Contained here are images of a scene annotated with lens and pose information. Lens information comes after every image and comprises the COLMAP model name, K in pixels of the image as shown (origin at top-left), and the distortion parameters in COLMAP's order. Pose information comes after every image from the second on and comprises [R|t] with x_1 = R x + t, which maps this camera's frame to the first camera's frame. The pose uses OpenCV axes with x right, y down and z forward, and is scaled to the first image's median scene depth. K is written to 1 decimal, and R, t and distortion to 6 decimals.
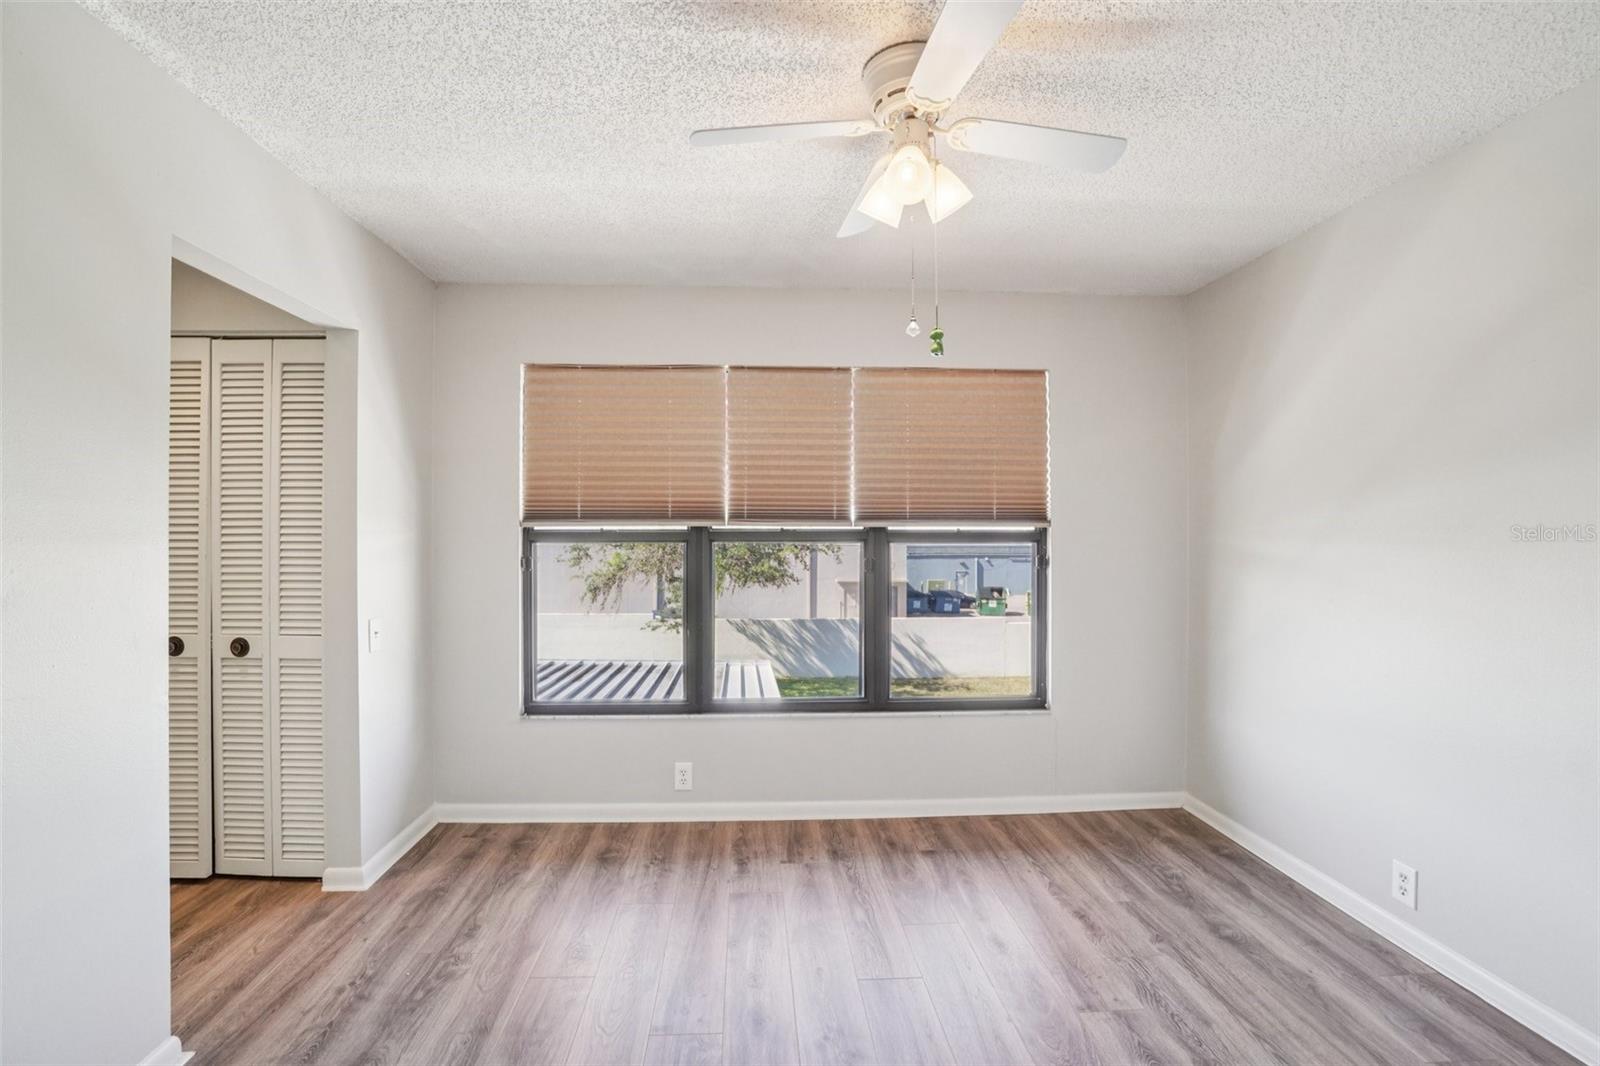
lens RADIAL K [[714.9, 0, 800.0], [0, 714.9, 533.0], [0, 0, 1]] dist [-0.059082, 0.024006]
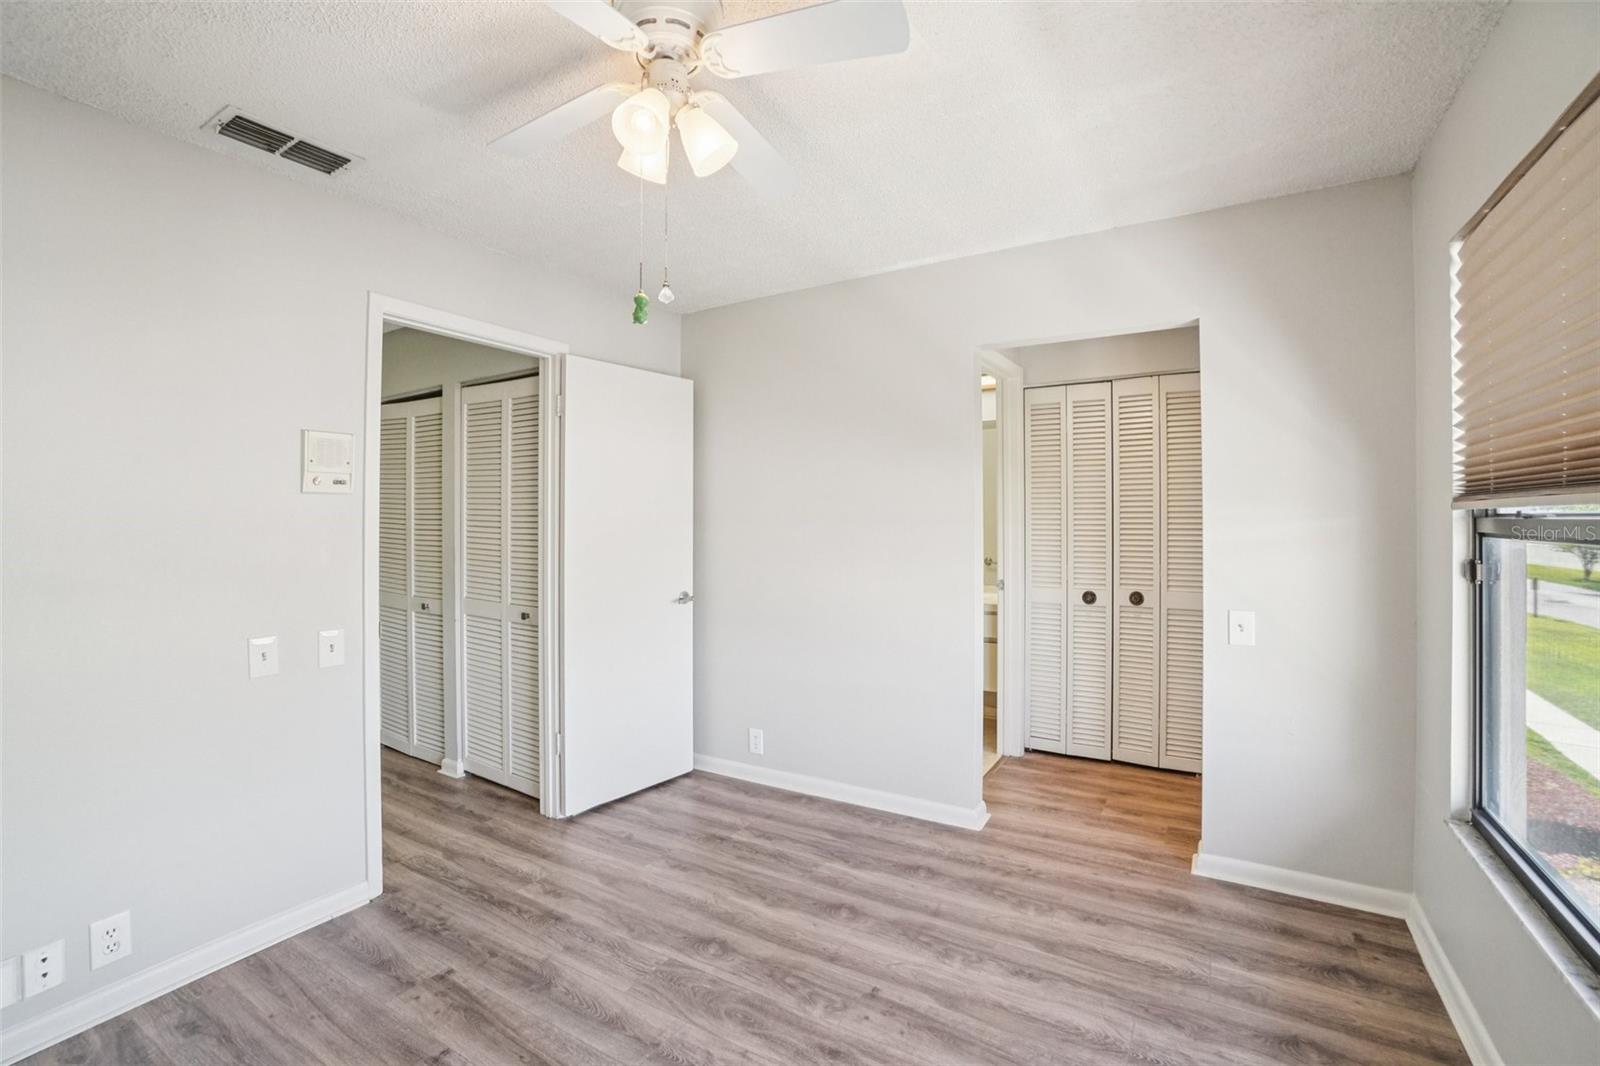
lens RADIAL K [[710.0, 0, 804.2], [0, 710.0, 522.6], [0, 0, 1]] dist [-0.064223, 0.023789]
pose [[-0.563025, 0.007819, -0.826403, 0.401493], [0.005009, 0.999969, 0.006049, -0.003968], [0.826424, -0.000734, -0.563047, 0.852213]]
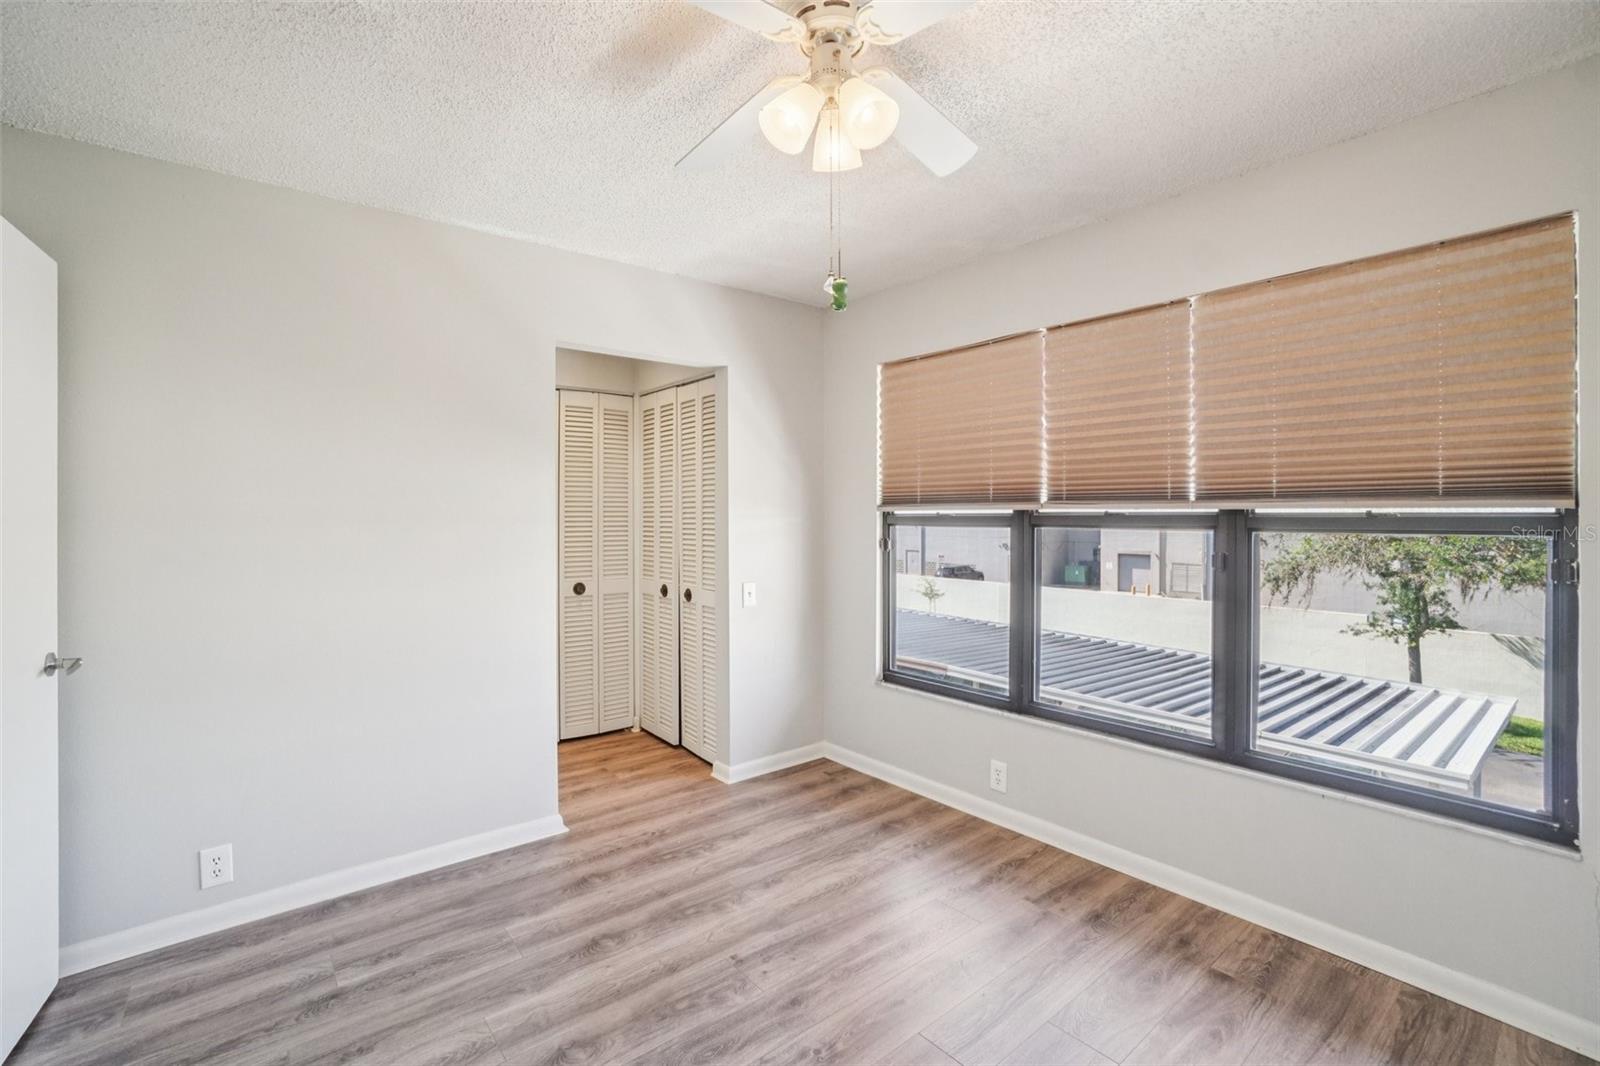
lens RADIAL K [[710.0, 0, 804.2], [0, 710.0, 522.6], [0, 0, 1]] dist [-0.064223, 0.023789]
pose [[0.598124, 0.007693, -0.801367, 0.422642], [0.000746, 0.999948, 0.010155, -0.002393], [0.801403, -0.006672, 0.598087, 0.238930]]
